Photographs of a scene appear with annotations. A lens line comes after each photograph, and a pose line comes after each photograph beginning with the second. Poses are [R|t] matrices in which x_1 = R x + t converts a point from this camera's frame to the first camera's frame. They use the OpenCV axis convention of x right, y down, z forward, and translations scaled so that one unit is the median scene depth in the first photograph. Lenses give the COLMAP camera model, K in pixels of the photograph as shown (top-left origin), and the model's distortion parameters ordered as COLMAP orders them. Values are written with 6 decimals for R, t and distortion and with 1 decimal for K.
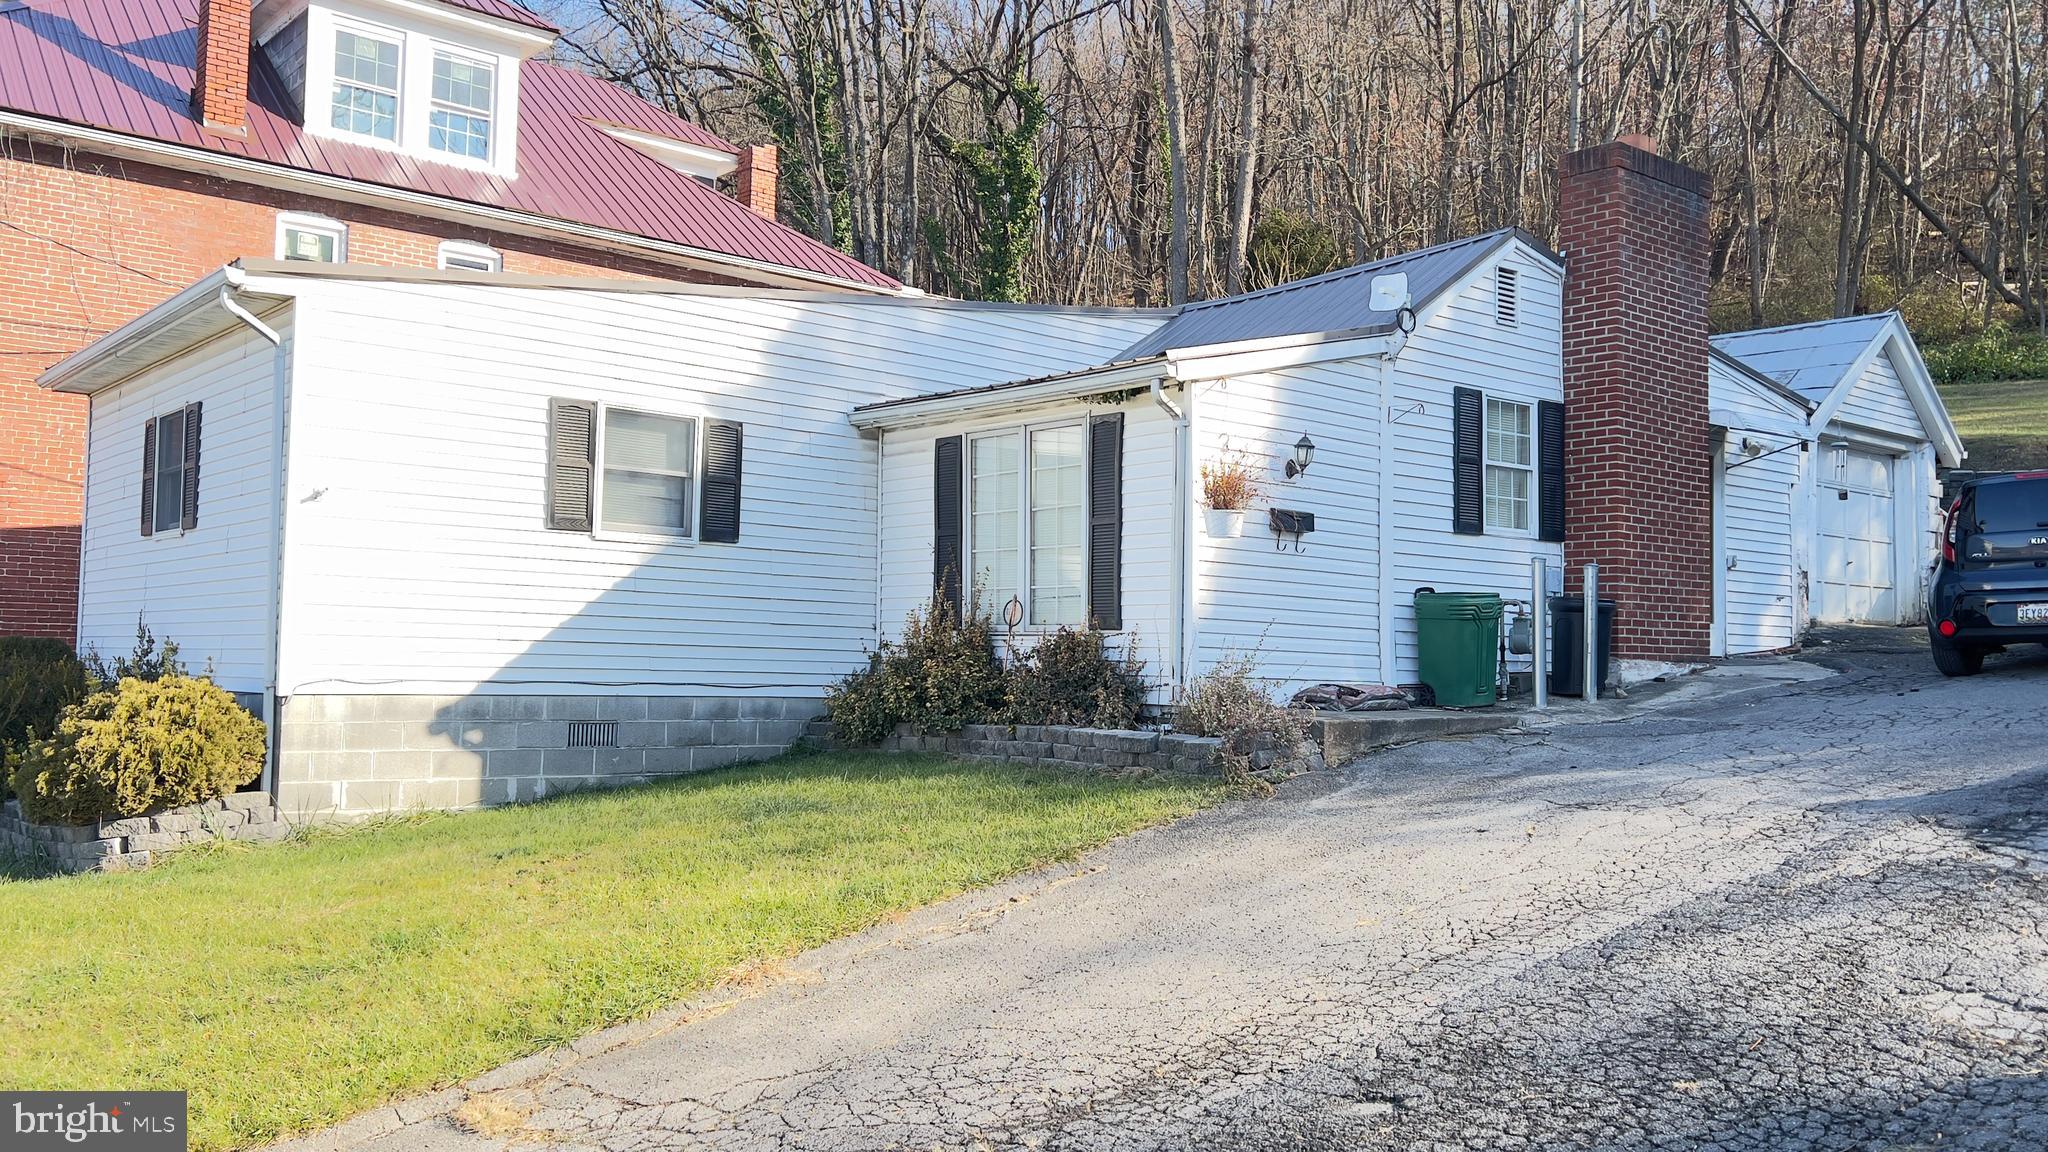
lens RADIAL K [[1855.7, 0, 1031.8], [0, 1855.7, 581.5], [0, 0, 1]] dist [0.079854, -0.033592]
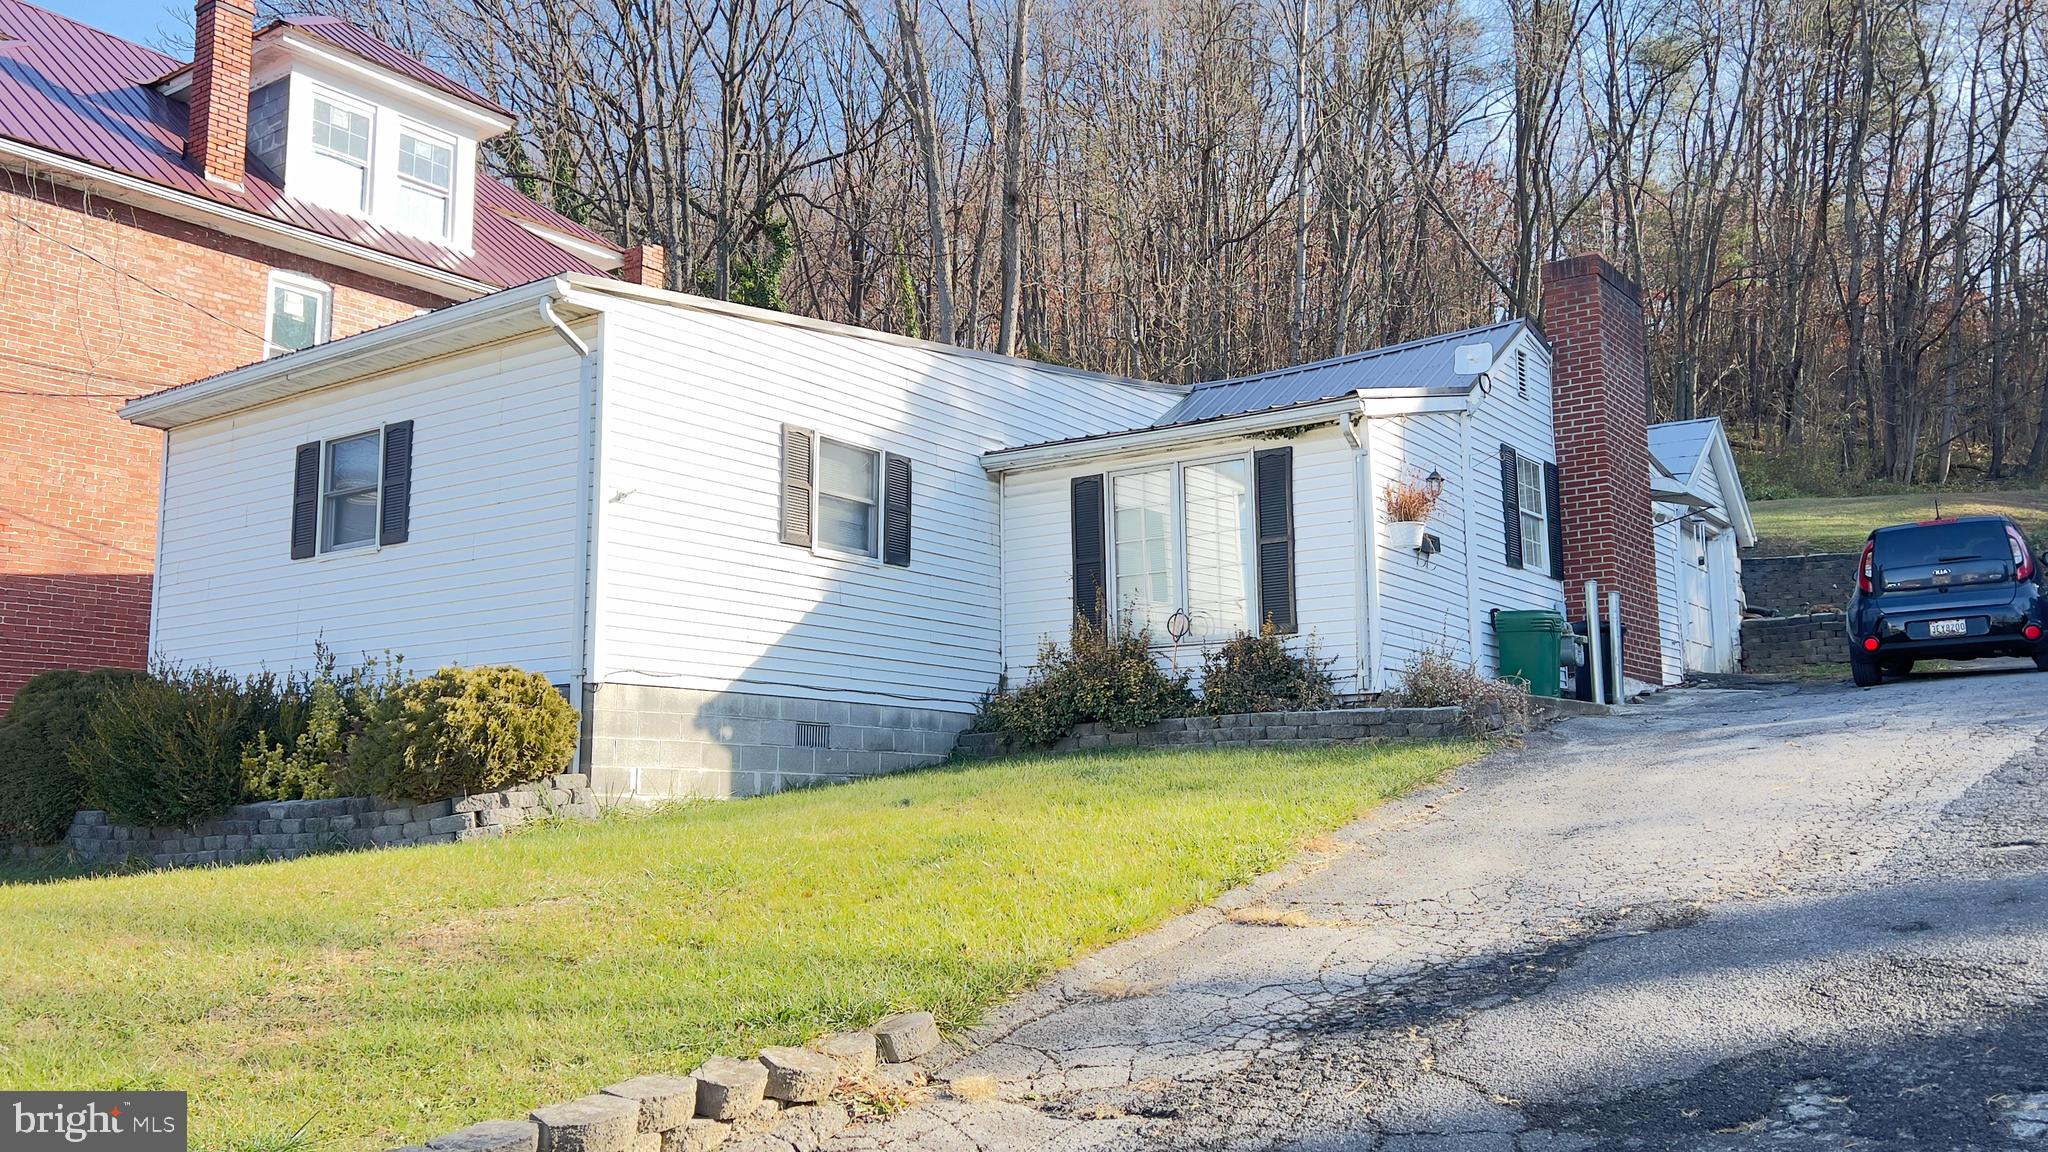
lens RADIAL K [[1855.7, 0, 1012.9], [0, 1855.7, 582.6], [0, 0, 1]] dist [0.079854, -0.033592]
pose [[0.966374, 0.011459, 0.256885, -0.384292], [0.012120, 0.995866, -0.090017, 0.088511], [-0.256855, 0.090104, 0.962241, -0.061942]]
